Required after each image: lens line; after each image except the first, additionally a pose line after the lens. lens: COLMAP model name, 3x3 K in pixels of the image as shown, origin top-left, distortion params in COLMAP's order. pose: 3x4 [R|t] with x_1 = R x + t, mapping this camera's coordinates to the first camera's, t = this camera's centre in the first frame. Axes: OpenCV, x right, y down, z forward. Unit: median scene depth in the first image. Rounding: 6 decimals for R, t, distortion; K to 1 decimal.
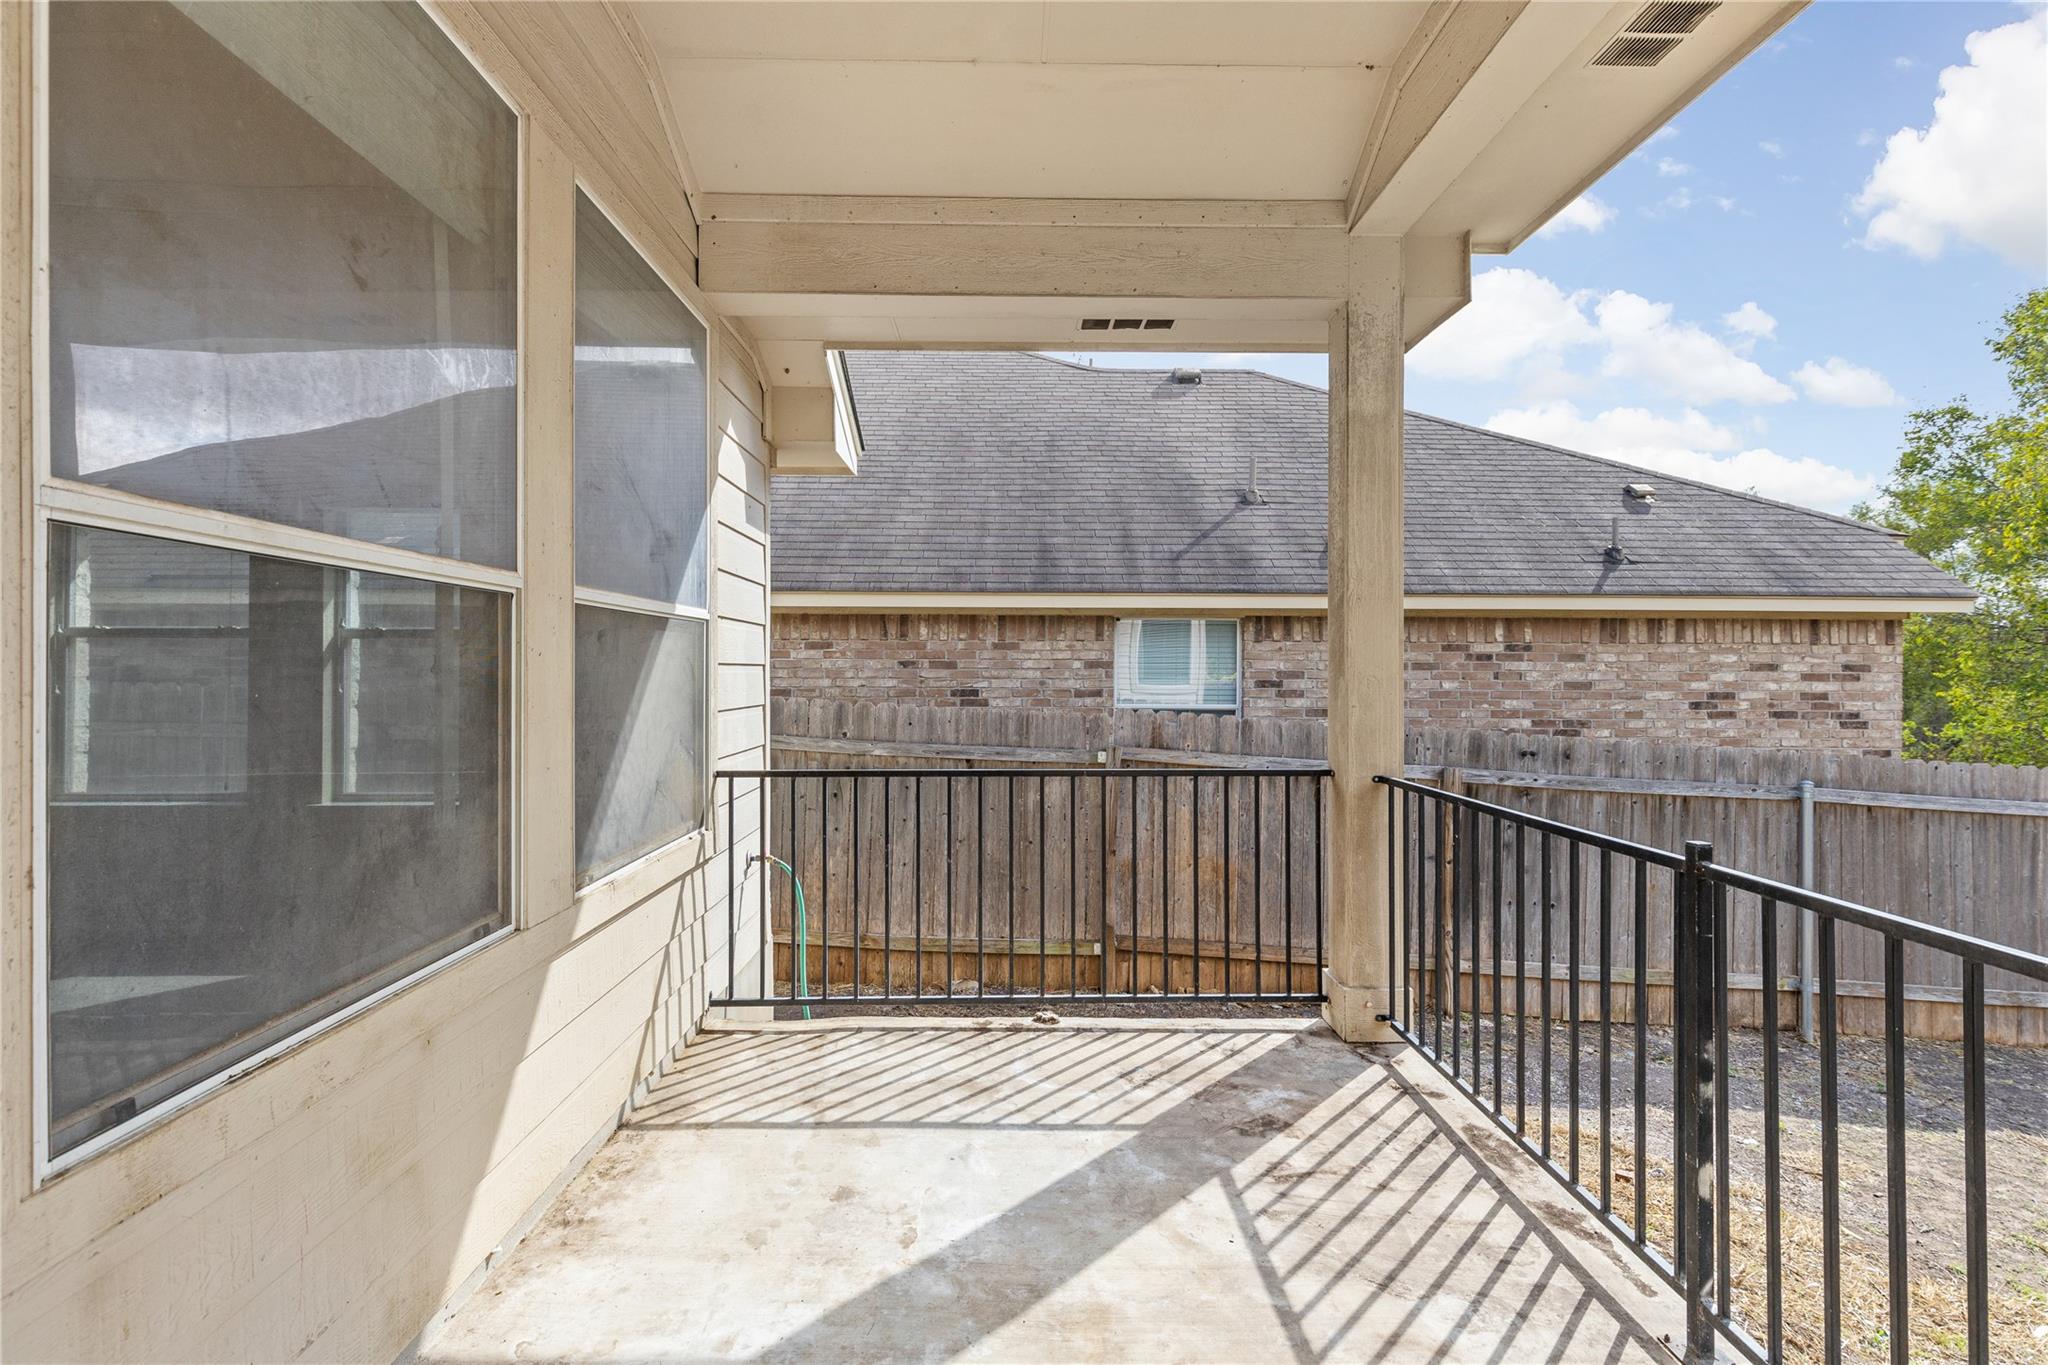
lens RADIAL K [[948.9, 0, 1027.3], [0, 948.9, 669.4], [0, 0, 1]] dist [0.009801, -0.002578]
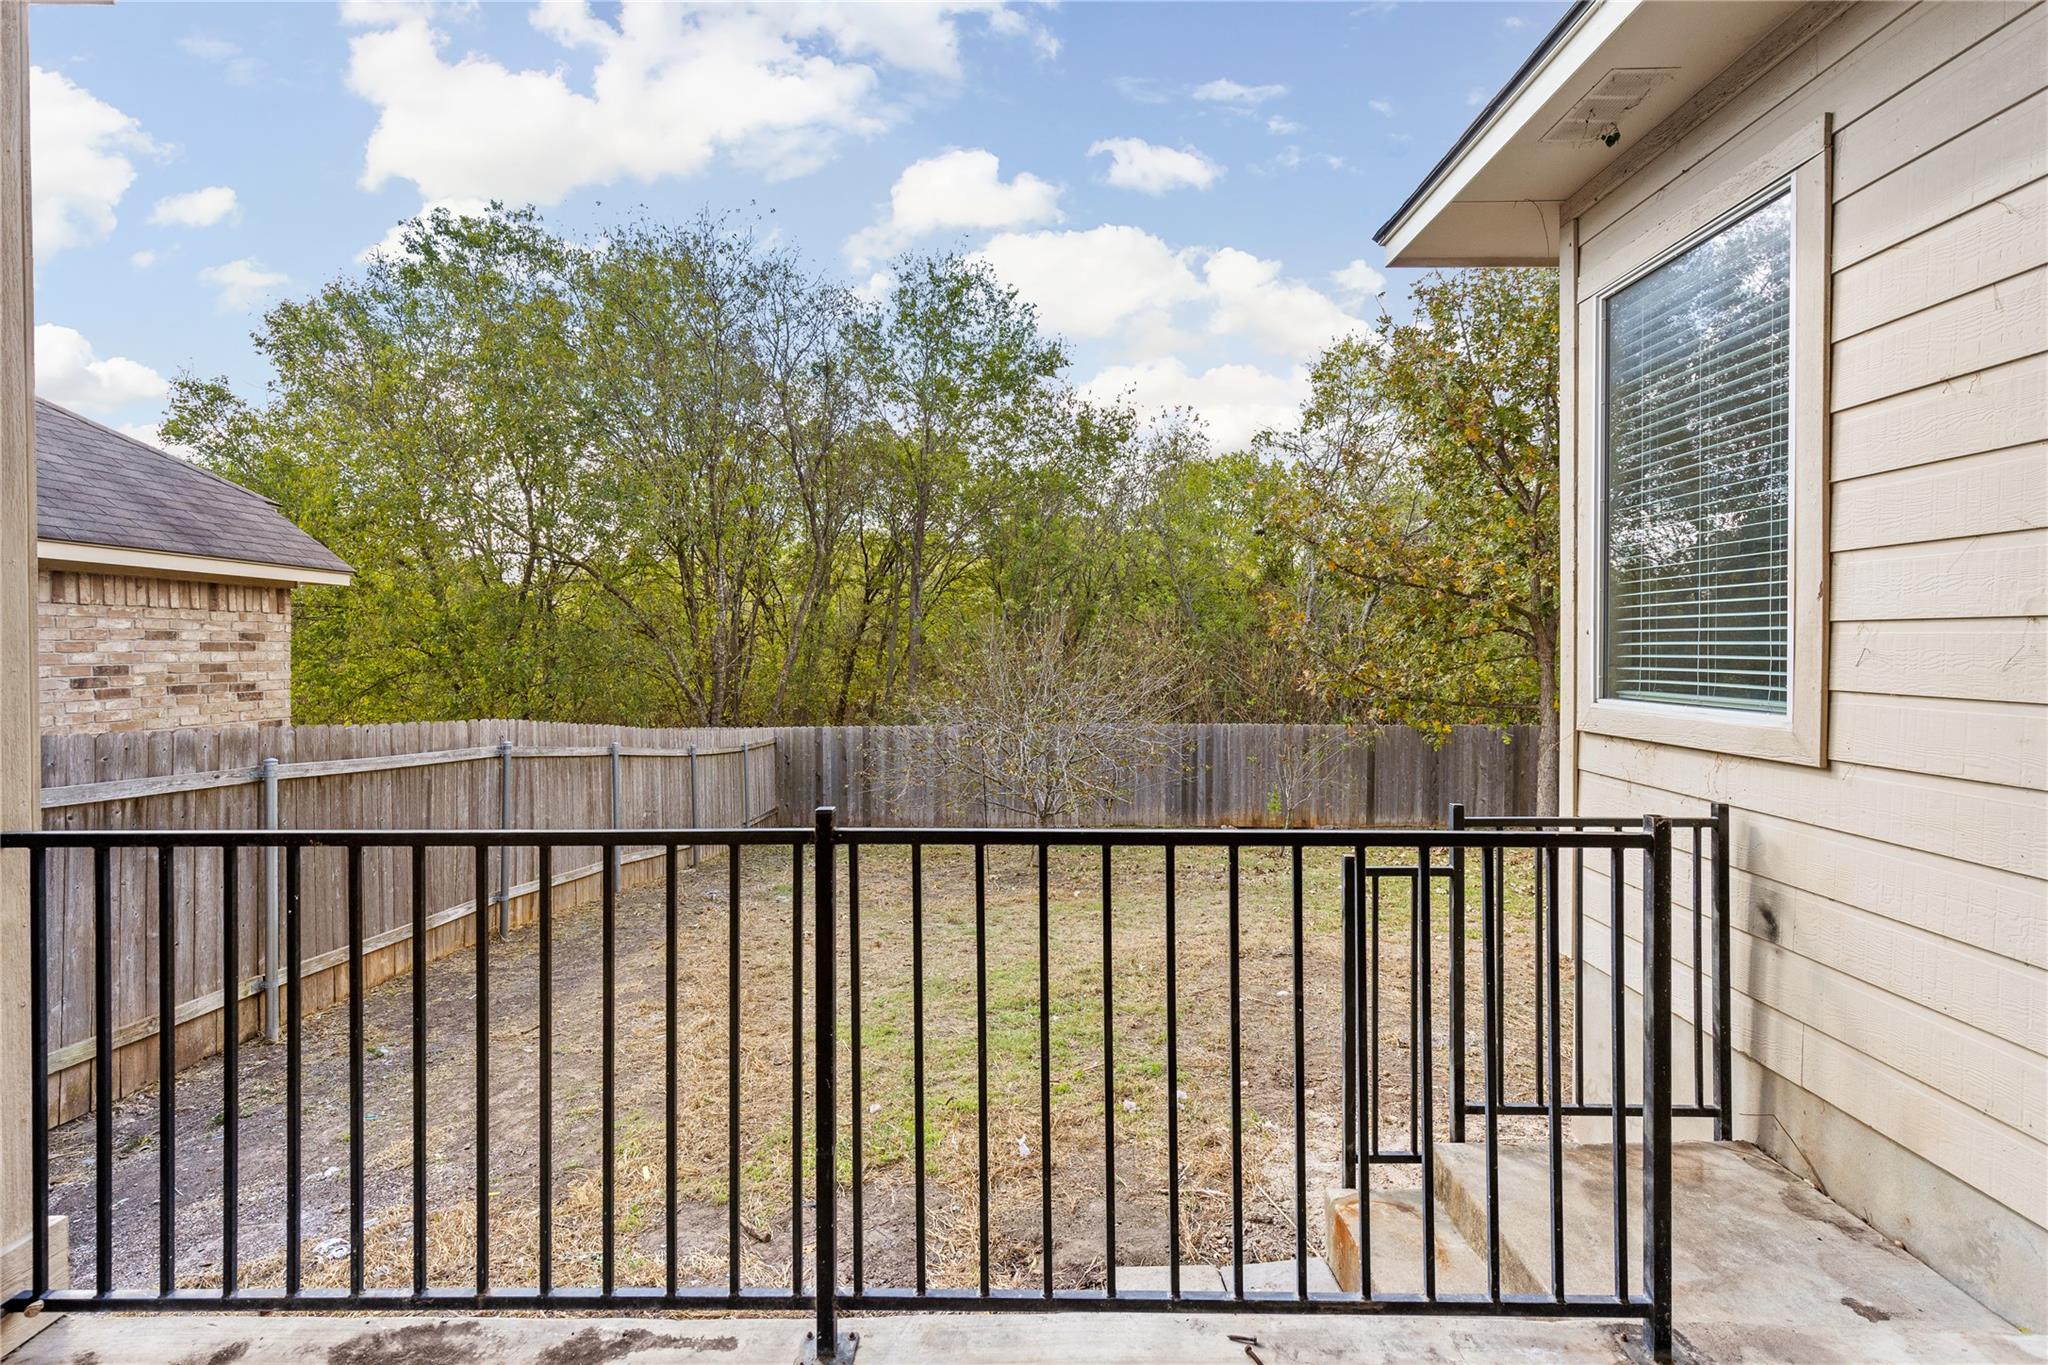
lens RADIAL K [[948.9, 0, 1002.3], [0, 948.9, 646.3], [0, 0, 1]] dist [0.009801, -0.002578]
pose [[0.029724, -0.005072, 0.999545, -0.061129], [0.002960, 0.999983, 0.004987, 0.005671], [-0.999554, 0.002810, 0.029739, 0.222325]]
